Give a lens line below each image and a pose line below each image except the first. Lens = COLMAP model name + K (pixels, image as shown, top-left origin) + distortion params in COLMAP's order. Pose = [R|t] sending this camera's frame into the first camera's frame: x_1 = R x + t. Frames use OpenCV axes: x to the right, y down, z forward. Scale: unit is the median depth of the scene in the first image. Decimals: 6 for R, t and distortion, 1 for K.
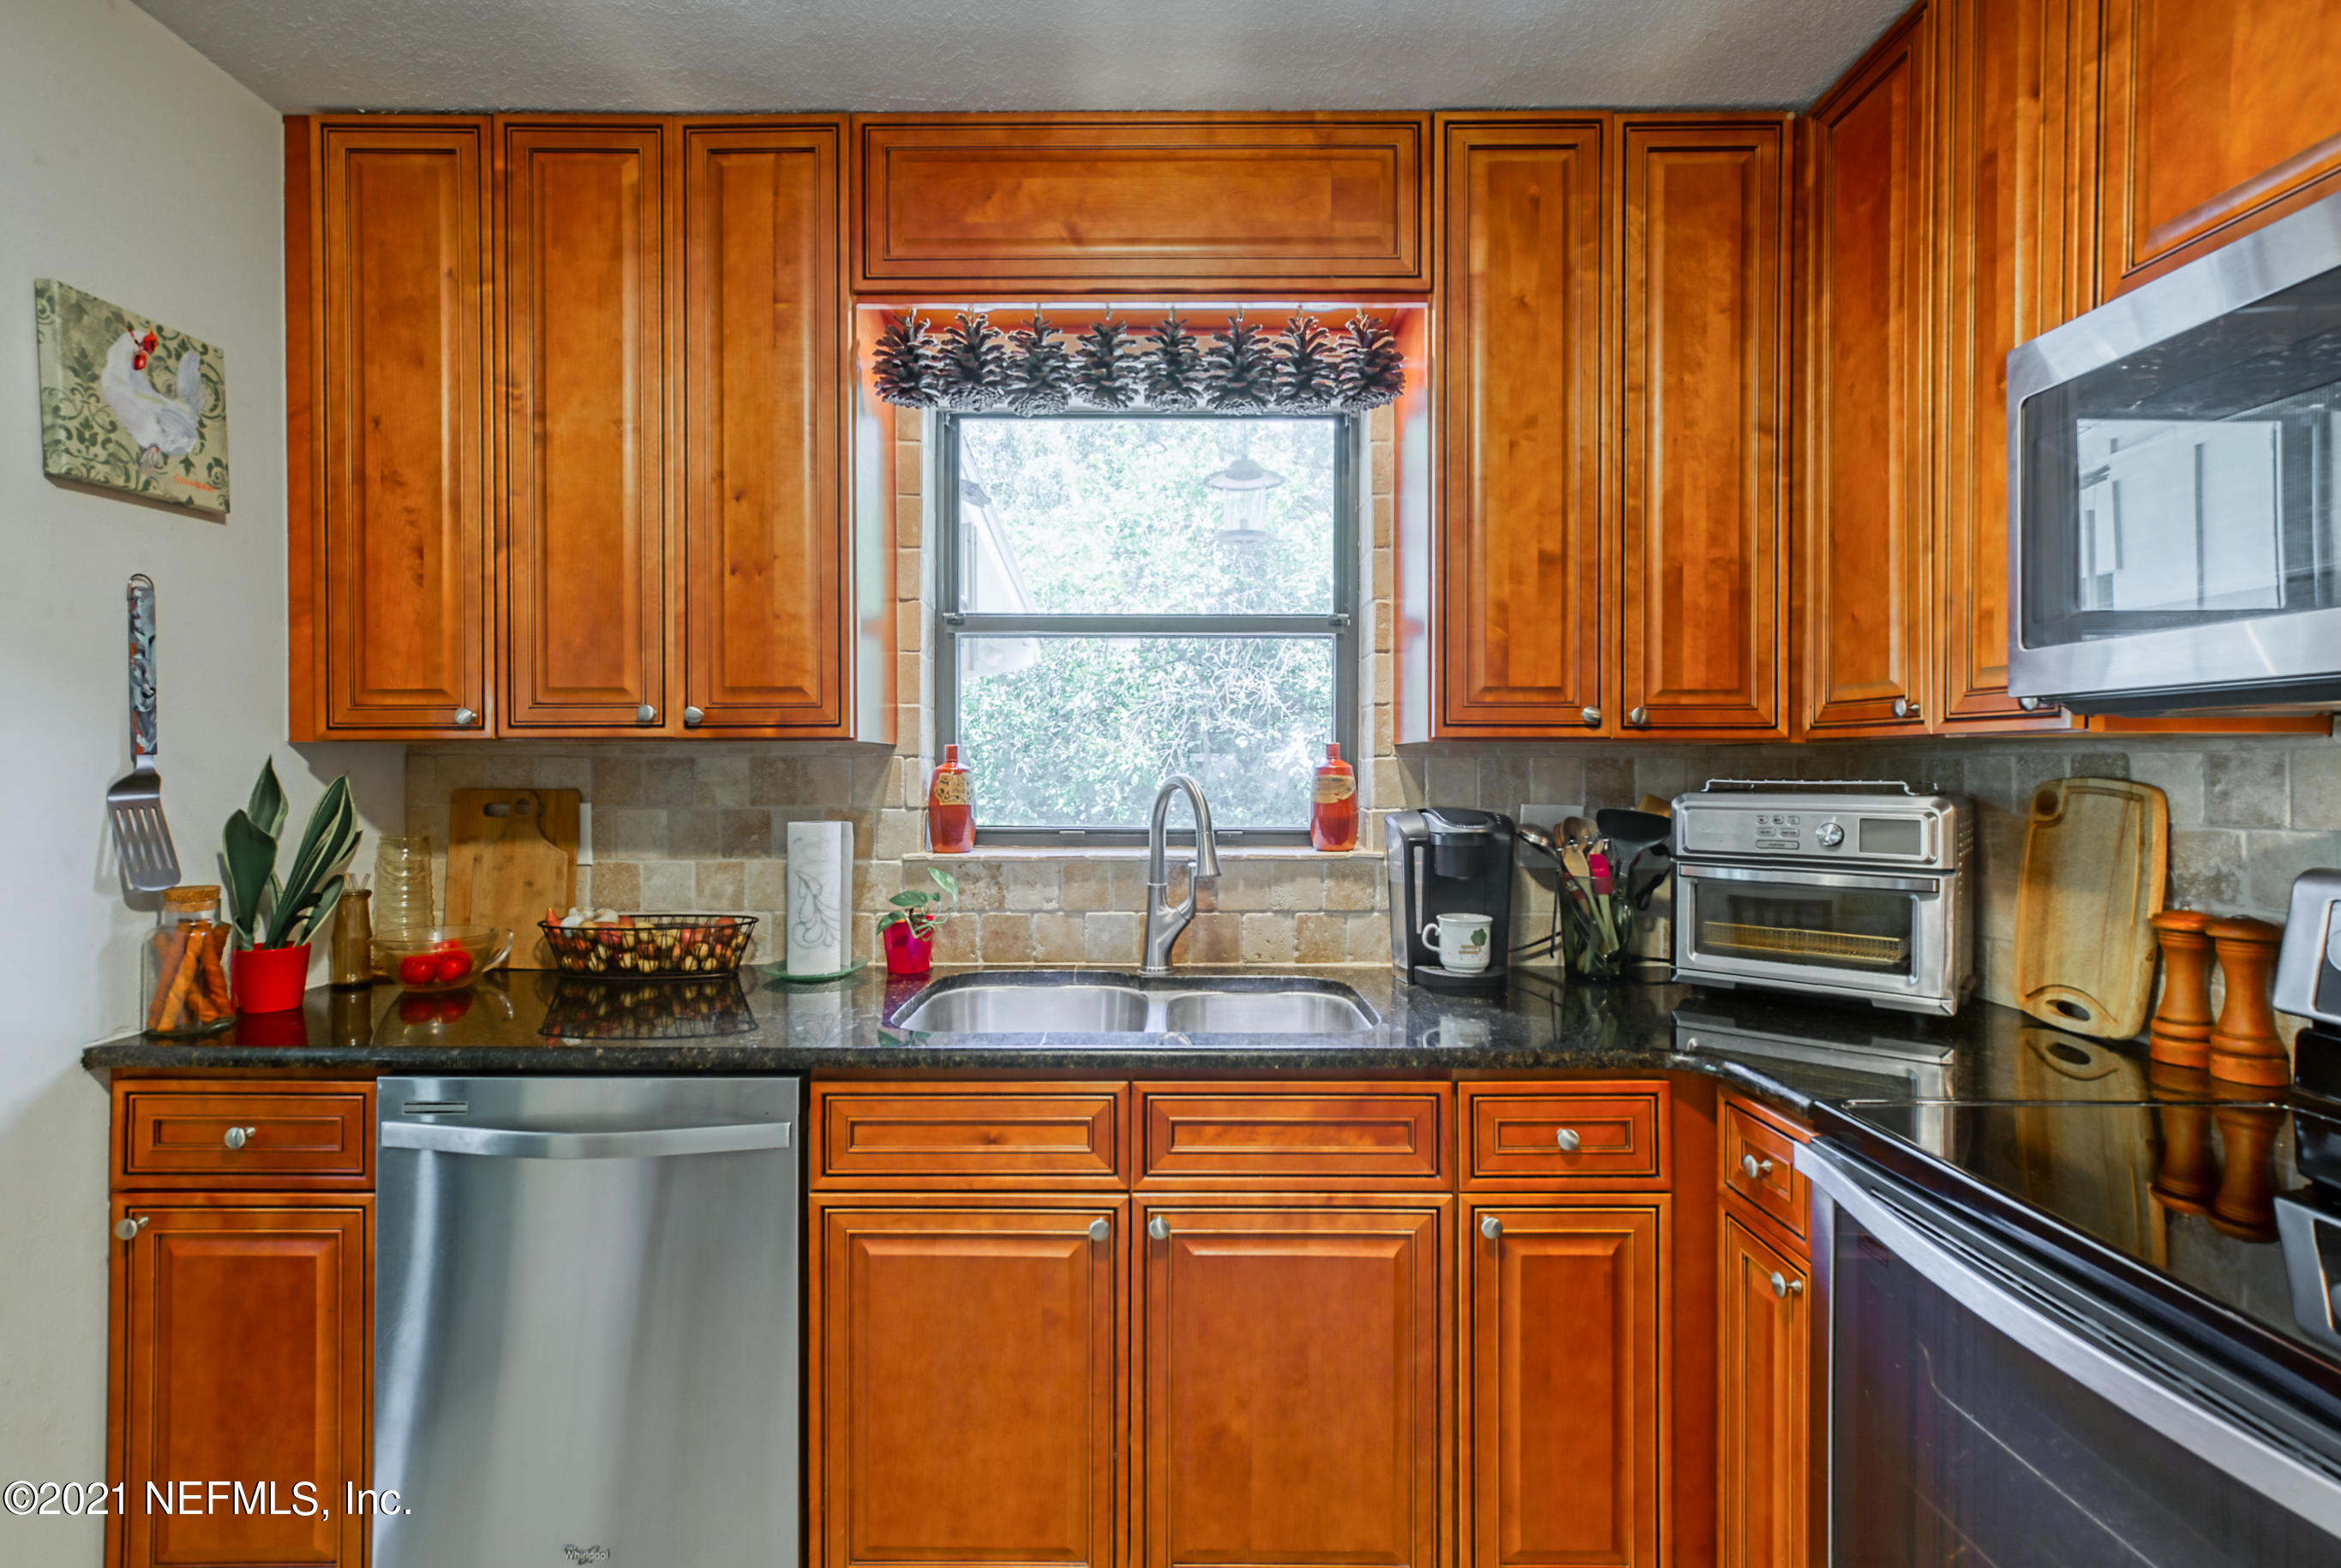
lens RADIAL K [[1055.5, 0, 1187.2], [0, 1055.5, 781.5], [0, 0, 1]] dist [-0.019163, 0.006810]
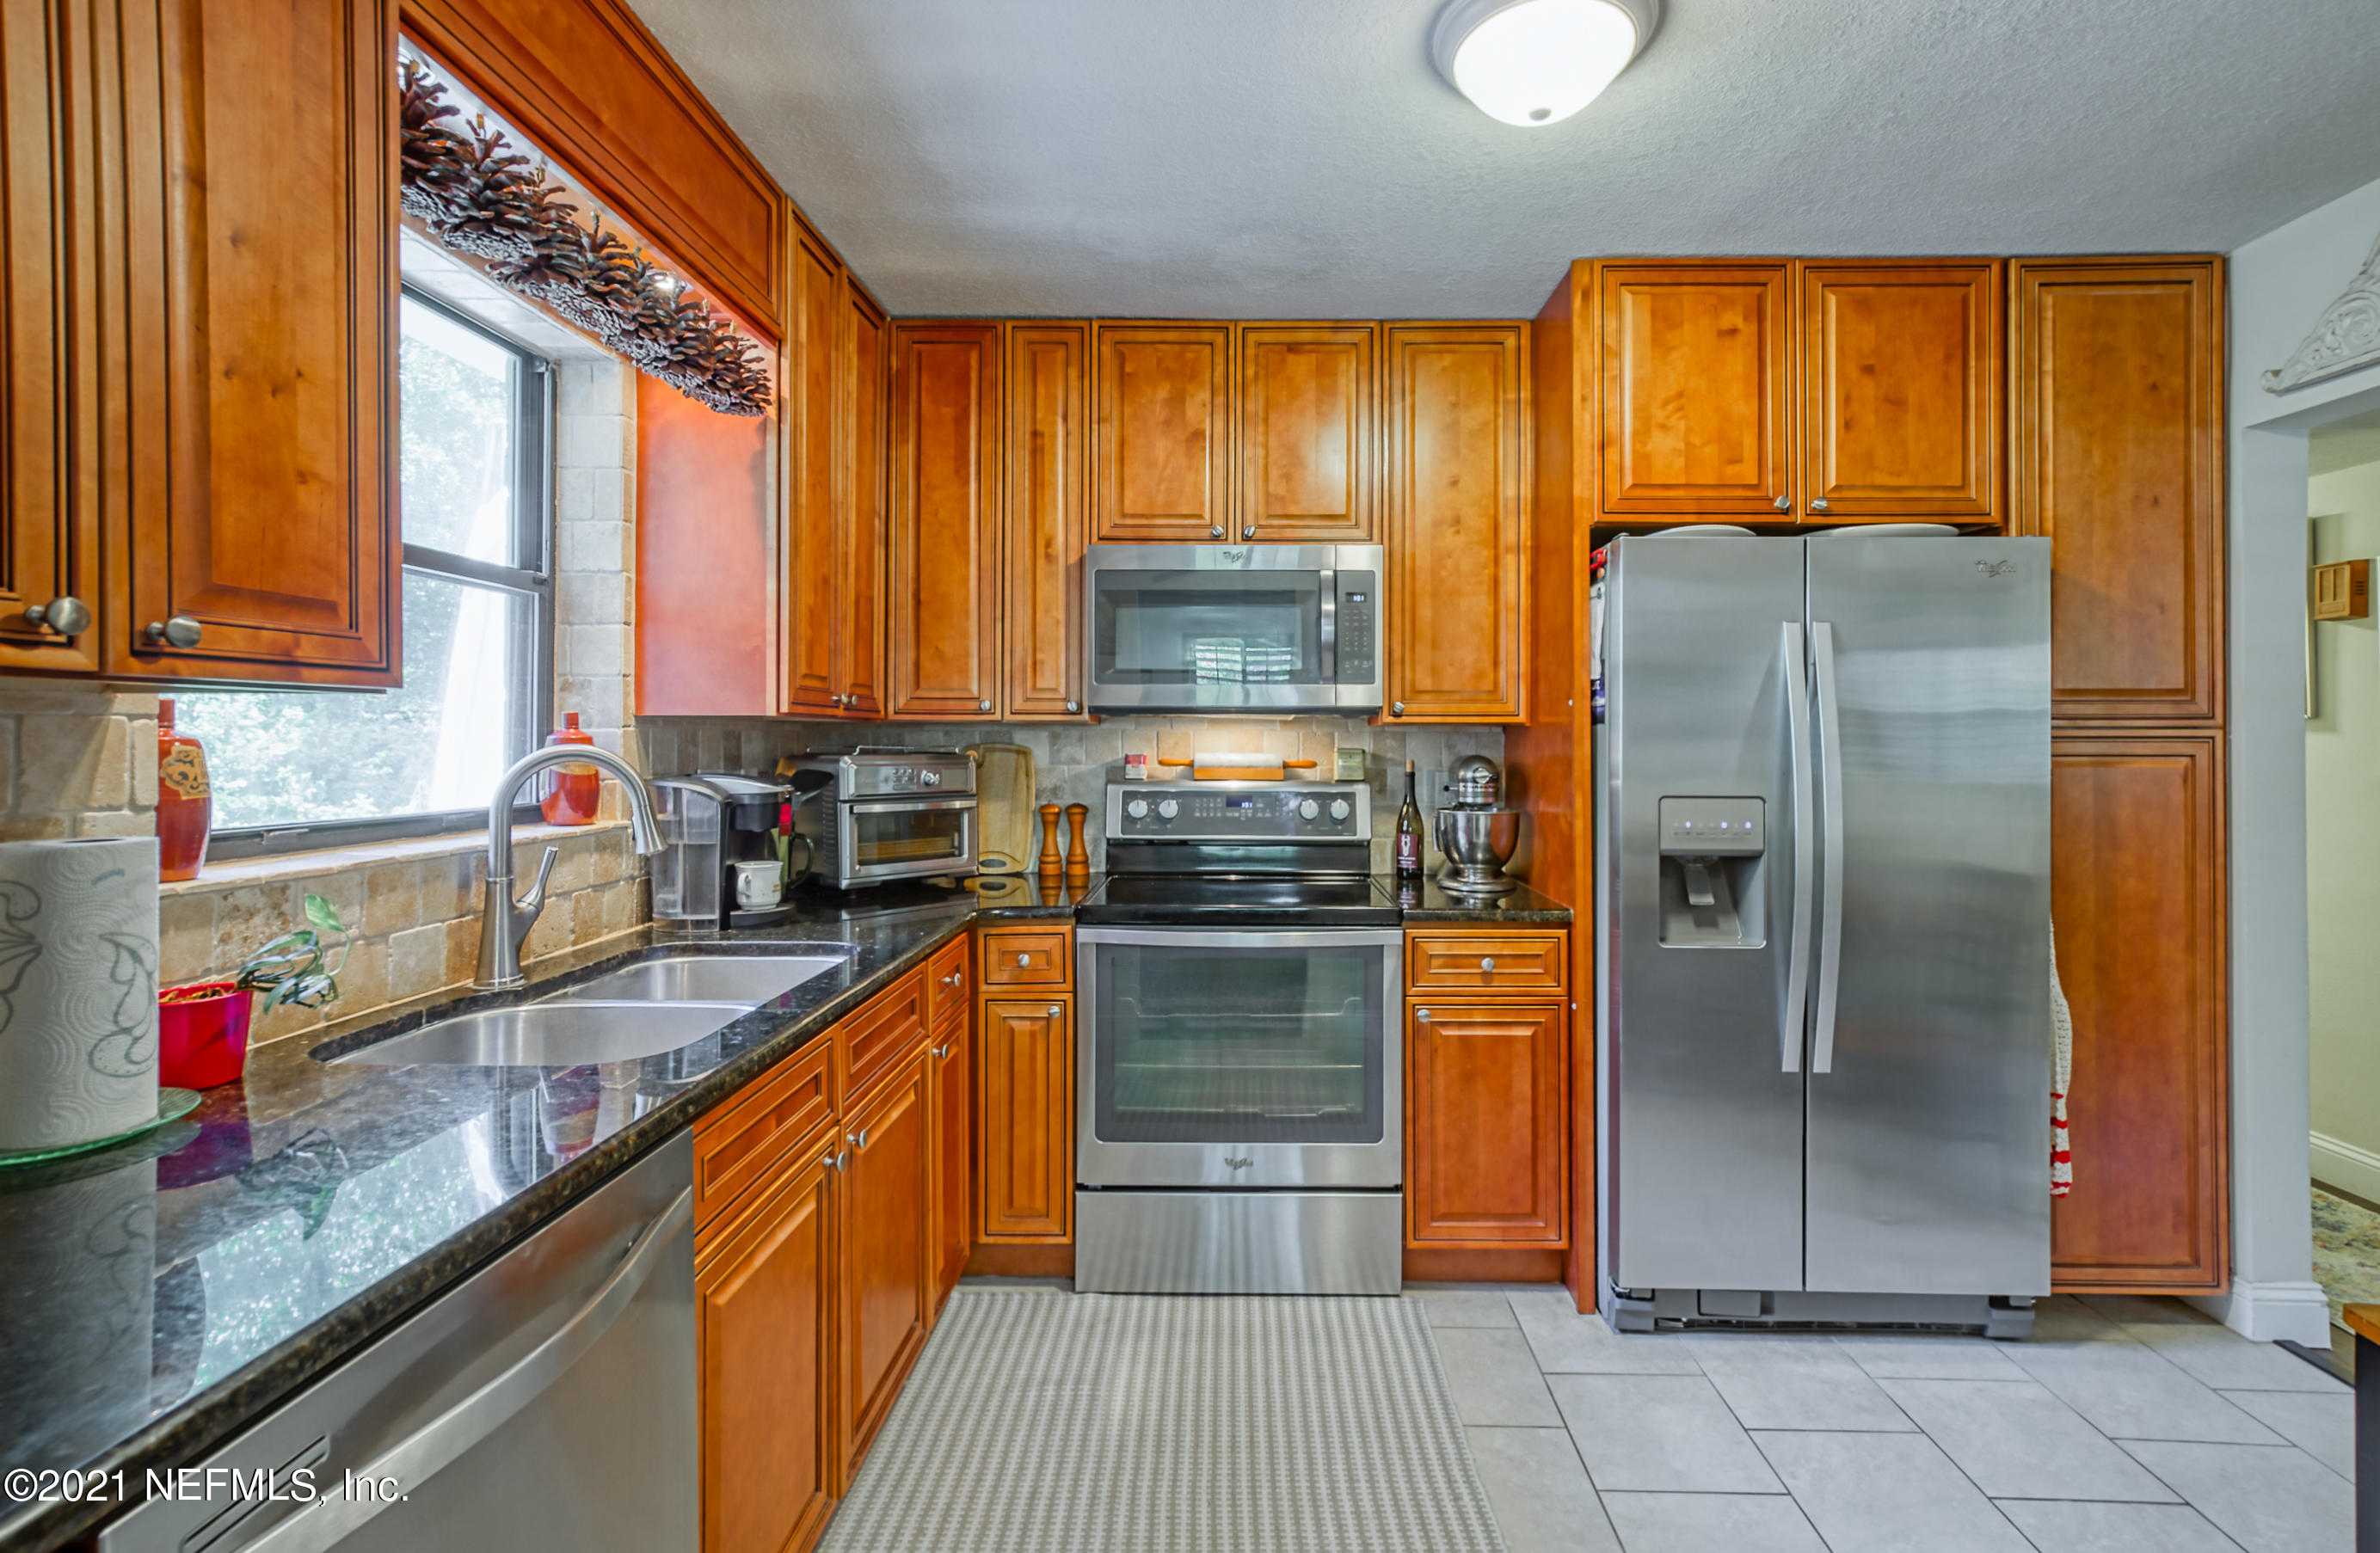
lens RADIAL K [[1058.2, 0, 1190.0], [0, 1058.2, 776.5], [0, 0, 1]] dist [-0.003458, 0.008203]
pose [[0.034385, -0.034207, 0.998823, -0.830325], [0.016008, 0.999305, 0.033673, -0.002214], [-0.999280, 0.014831, 0.034909, 0.422082]]
